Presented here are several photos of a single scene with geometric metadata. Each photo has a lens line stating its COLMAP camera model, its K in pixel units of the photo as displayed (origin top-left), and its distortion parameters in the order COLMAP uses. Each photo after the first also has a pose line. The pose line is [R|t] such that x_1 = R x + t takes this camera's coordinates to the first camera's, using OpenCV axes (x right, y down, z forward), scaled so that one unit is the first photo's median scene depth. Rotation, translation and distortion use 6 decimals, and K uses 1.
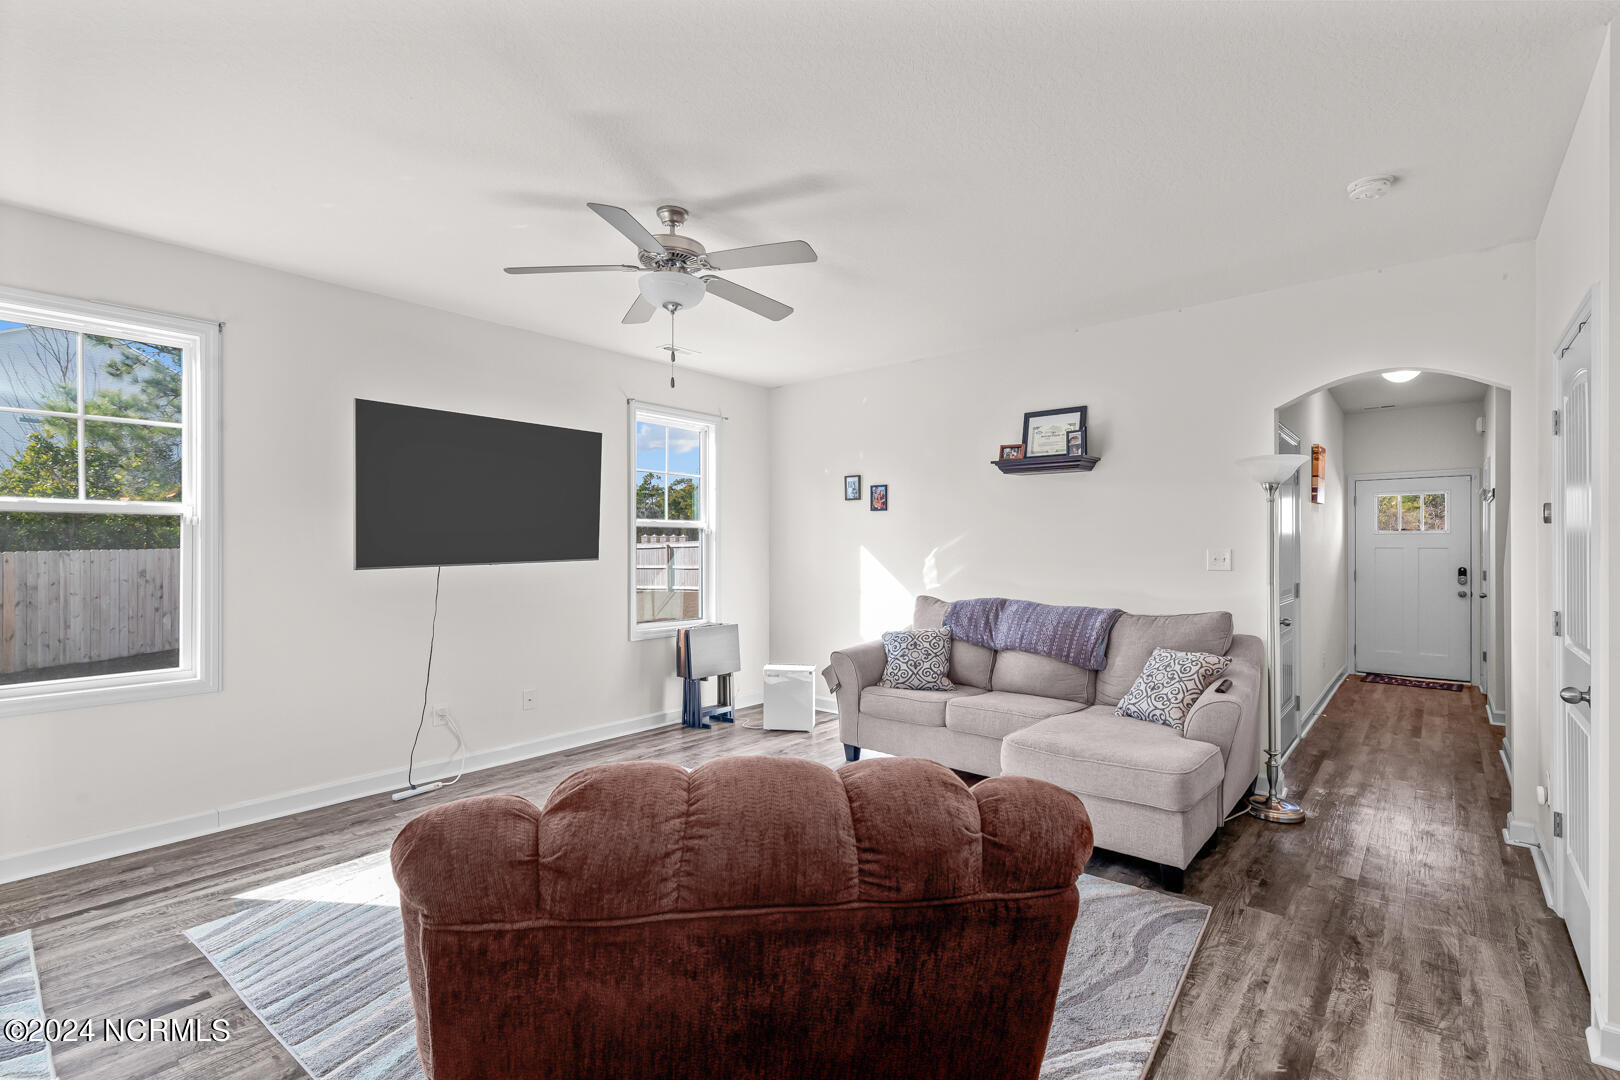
lens RADIAL K [[738.4, 0, 827.4], [0, 738.4, 545.5], [0, 0, 1]] dist [0.007049, -0.000624]
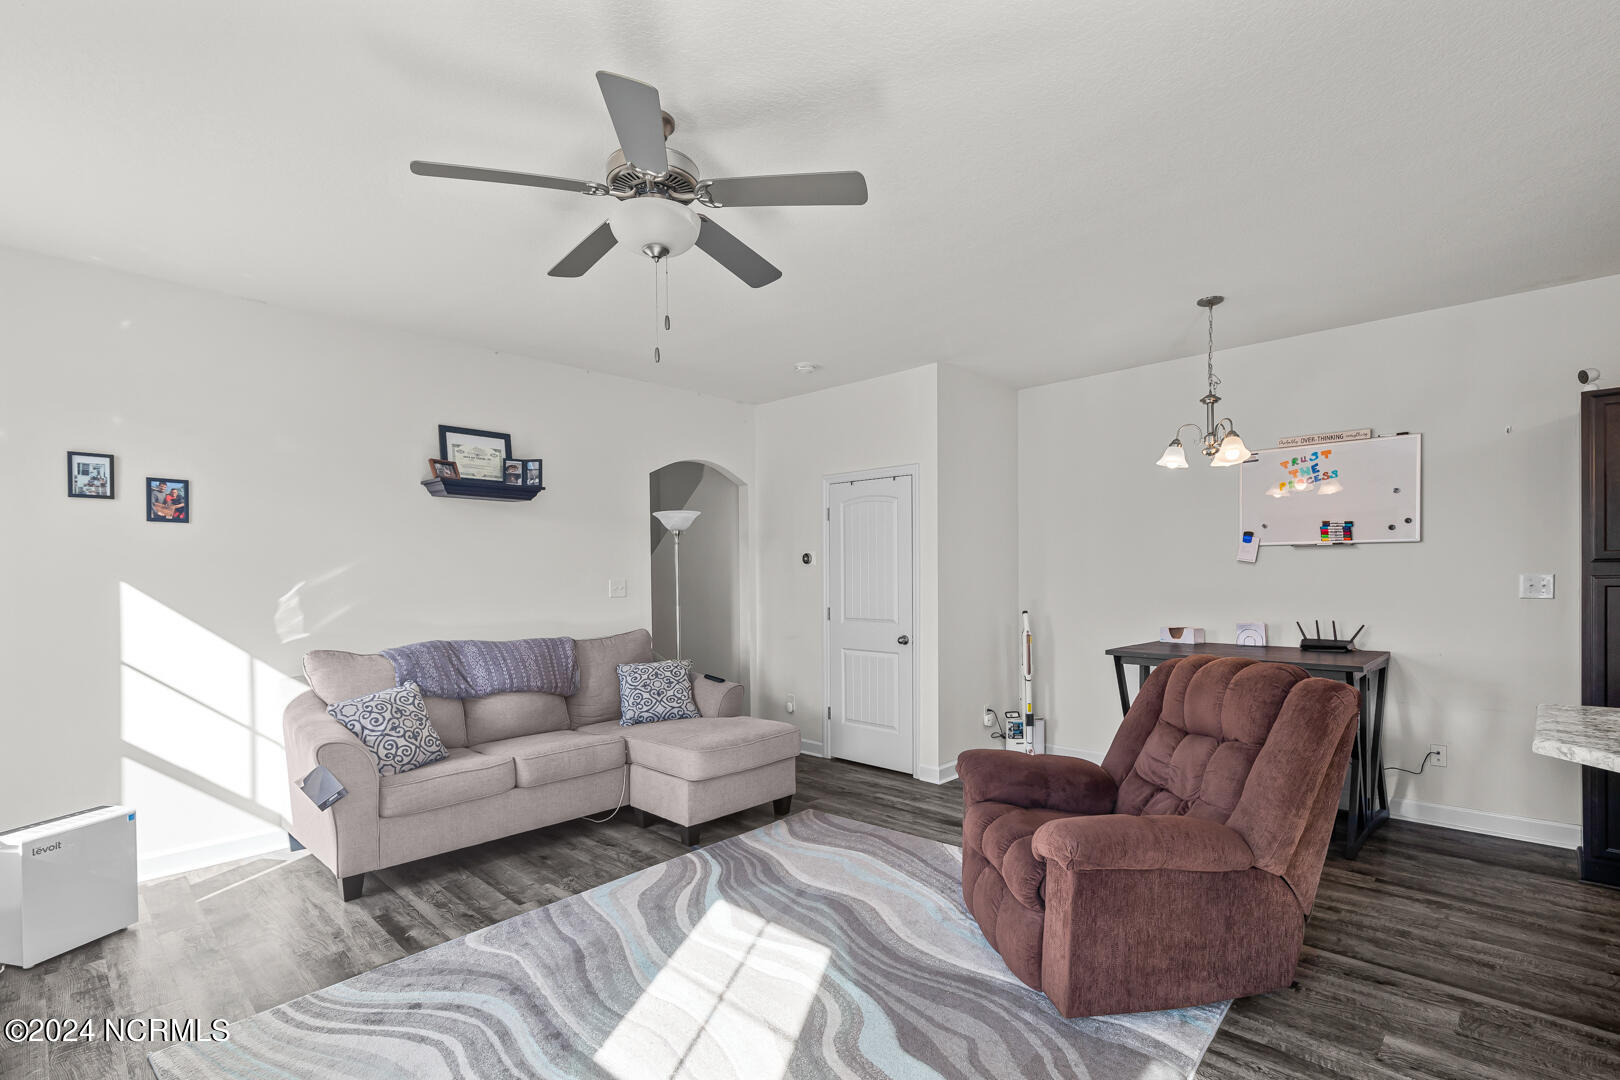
lens RADIAL K [[738.4, 0, 827.0], [0, 738.4, 588.7], [0, 0, 1]] dist [0.007049, -0.000624]
pose [[0.057521, -0.019581, 0.998152, -0.615948], [0.006533, 0.999794, 0.019236, -0.001485], [-0.998323, 0.005415, 0.057637, 0.529846]]
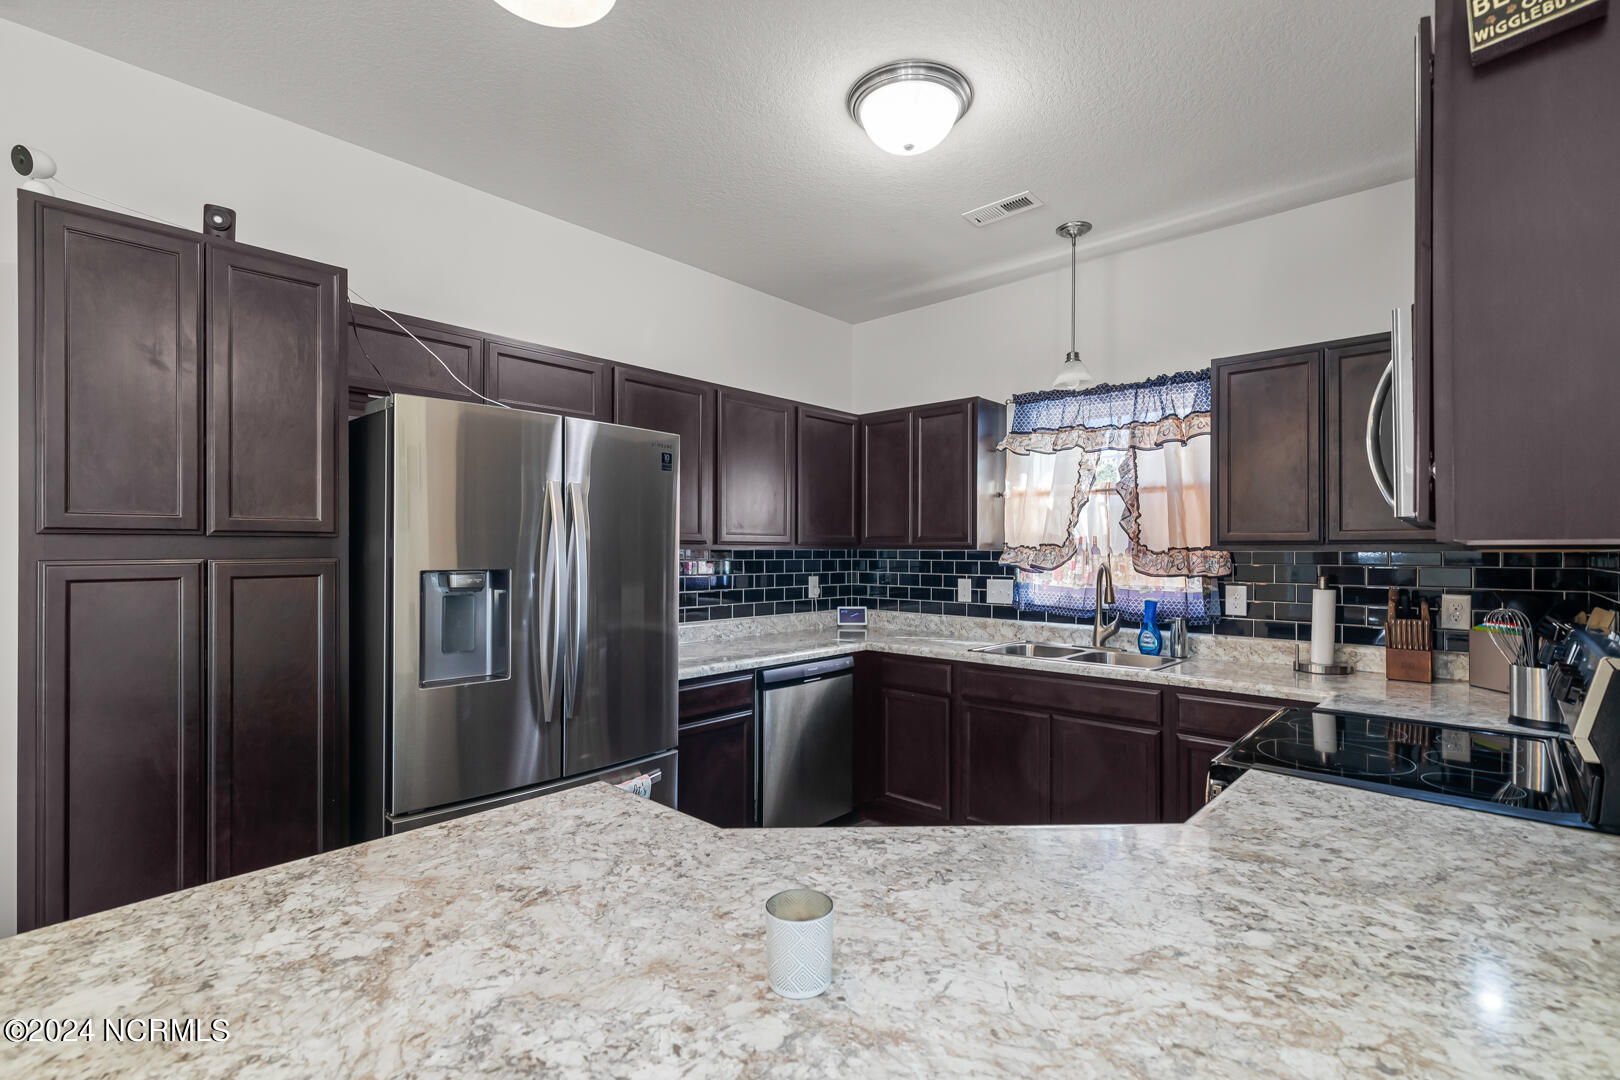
lens RADIAL K [[738.4, 0, 815.9], [0, 738.4, 548.6], [0, 0, 1]] dist [0.007049, -0.000624]
pose [[-0.998329, -0.002310, 0.057739, -0.271117], [-0.002527, 0.999990, -0.003685, -0.001245], [-0.057730, -0.003824, -0.998325, 0.191478]]
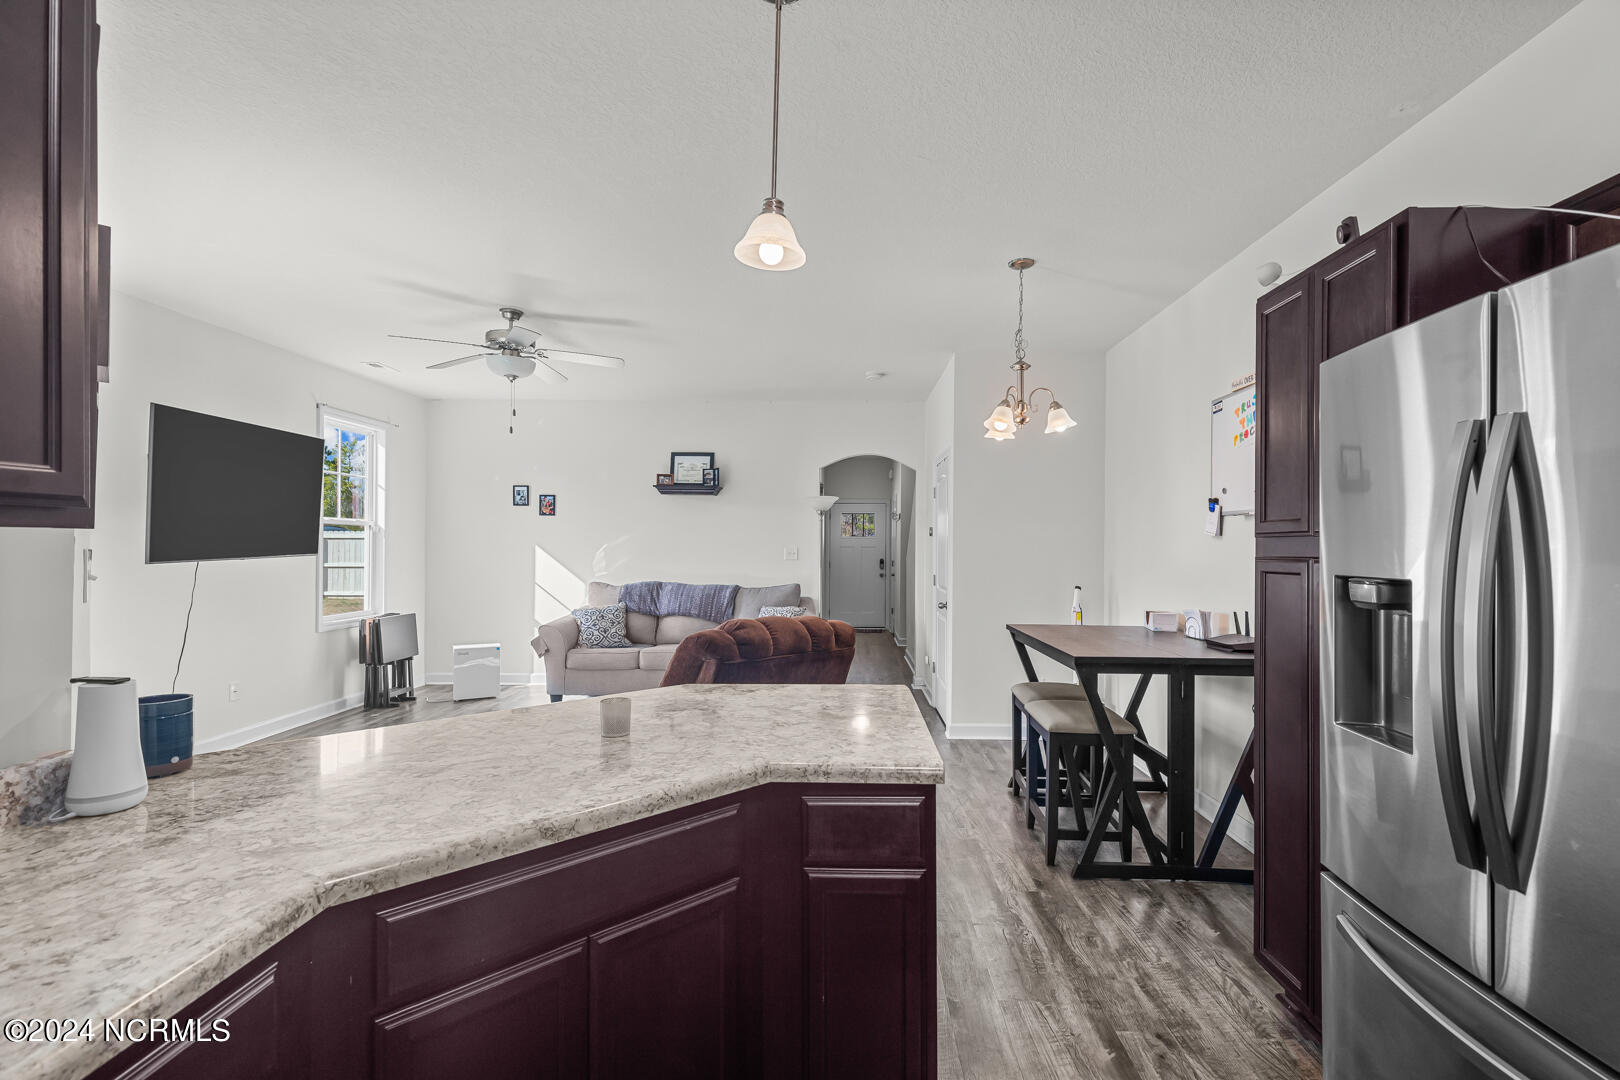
lens RADIAL K [[738.4, 0, 840.0], [0, 738.4, 547.1], [0, 0, 1]] dist [0.007049, -0.000624]
pose [[0.776777, 0.003603, 0.629766, -0.407979], [-0.007202, 0.999969, 0.003162, -0.001717], [-0.629735, -0.006992, 0.776778, -0.345345]]
